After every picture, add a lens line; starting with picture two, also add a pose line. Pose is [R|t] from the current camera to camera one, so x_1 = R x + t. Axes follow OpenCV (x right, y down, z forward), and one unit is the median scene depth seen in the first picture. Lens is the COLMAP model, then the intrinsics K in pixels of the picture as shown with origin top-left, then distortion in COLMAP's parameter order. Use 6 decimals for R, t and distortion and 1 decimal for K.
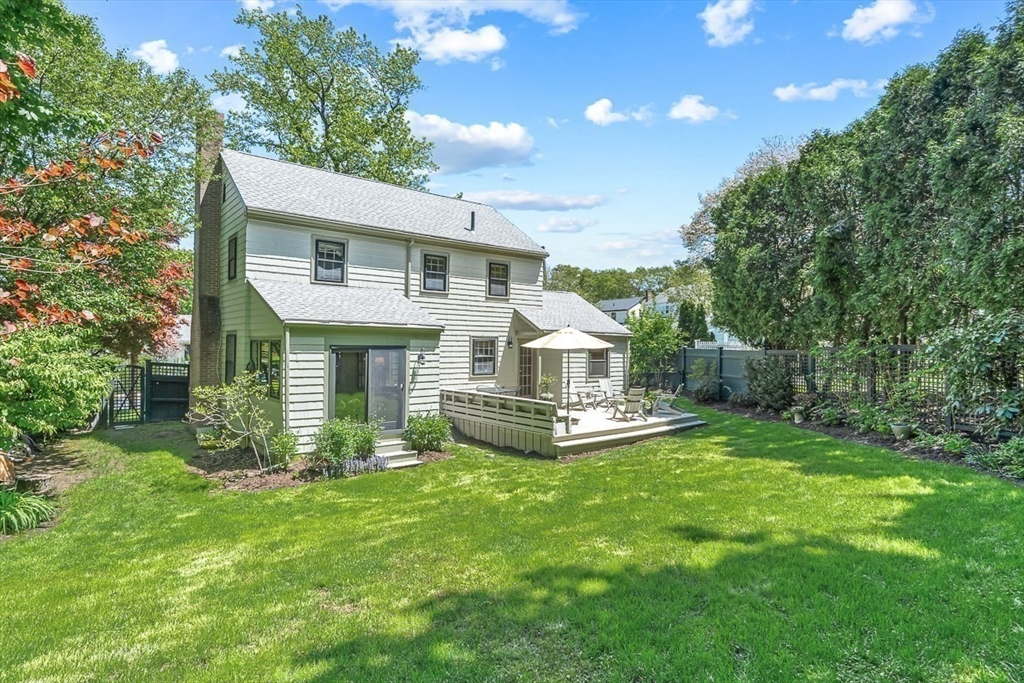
lens RADIAL K [[482.7, 0, 512.1], [0, 482.7, 341.2], [0, 0, 1]] dist [0.000181, 0.001359]
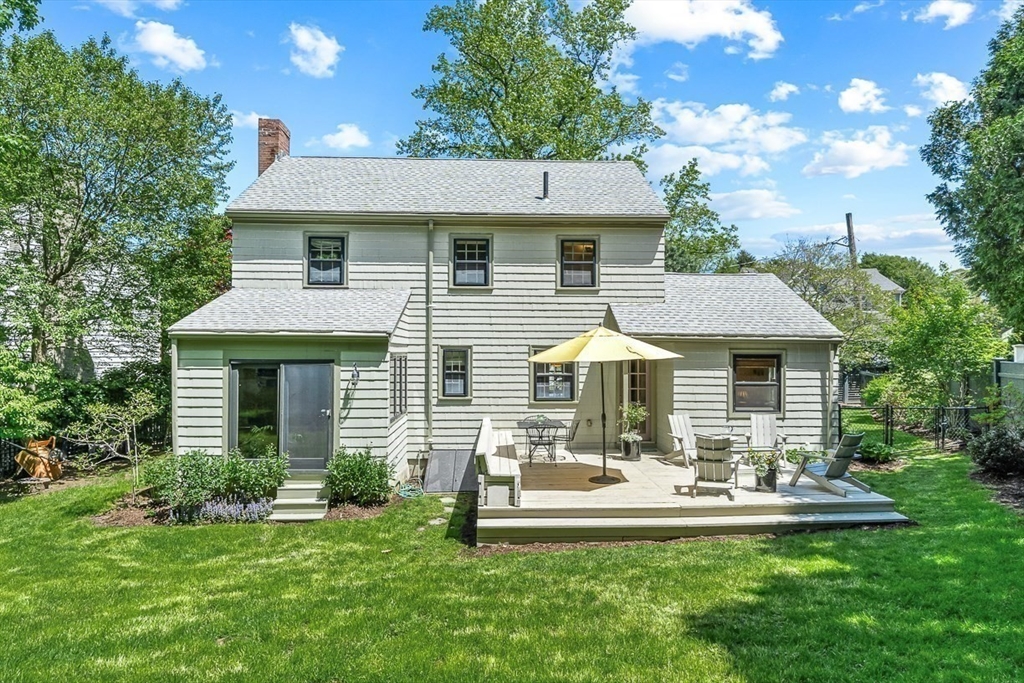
lens RADIAL K [[563.7, 0, 512.5], [0, 563.7, 342.4], [0, 0, 1]] dist [0.004386, 0.000929]
pose [[0.829770, -0.022200, -0.557663, 0.397920], [0.010469, 0.999652, -0.024217, 0.004907], [0.558007, 0.014256, 0.829714, 0.326810]]
